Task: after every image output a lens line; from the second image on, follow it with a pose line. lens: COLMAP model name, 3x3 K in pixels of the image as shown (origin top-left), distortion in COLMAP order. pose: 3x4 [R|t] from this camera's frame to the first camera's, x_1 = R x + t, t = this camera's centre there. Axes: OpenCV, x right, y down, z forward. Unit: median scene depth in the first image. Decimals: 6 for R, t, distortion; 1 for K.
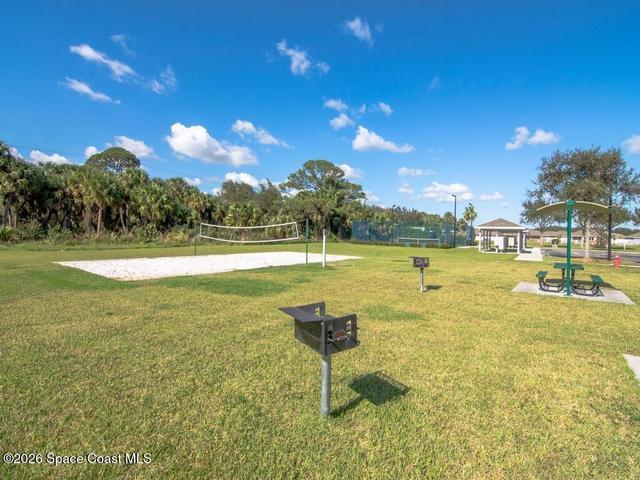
lens RADIAL K [[310.4, 0, 318.0], [0, 310.4, 236.2], [0, 0, 1]] dist [-0.016718, -0.007279]
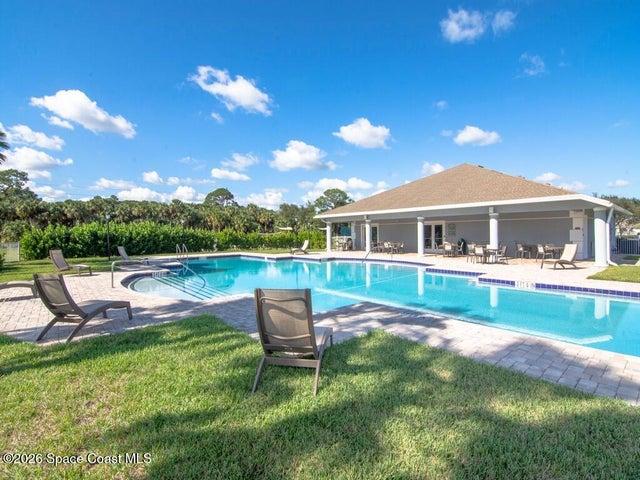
lens RADIAL K [[310.4, 0, 318.0], [0, 310.4, 236.2], [0, 0, 1]] dist [-0.016718, -0.007279]
pose [[0.968696, -0.031855, -0.246198, 0.364152], [0.031609, 0.999488, -0.004955, 0.007001], [0.246229, -0.002982, 0.969207, -0.681459]]
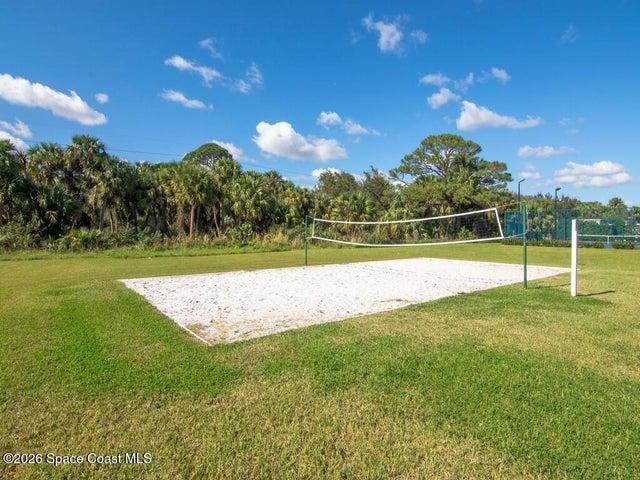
lens RADIAL K [[341.8, 0, 312.1], [0, 341.8, 241.3], [0, 0, 1]] dist [0.003023, -0.022115]
pose [[0.957280, -0.012998, -0.288871, -0.074465], [0.017649, 0.999753, 0.013501, -0.000953], [0.288624, -0.018022, 0.957273, 0.118376]]
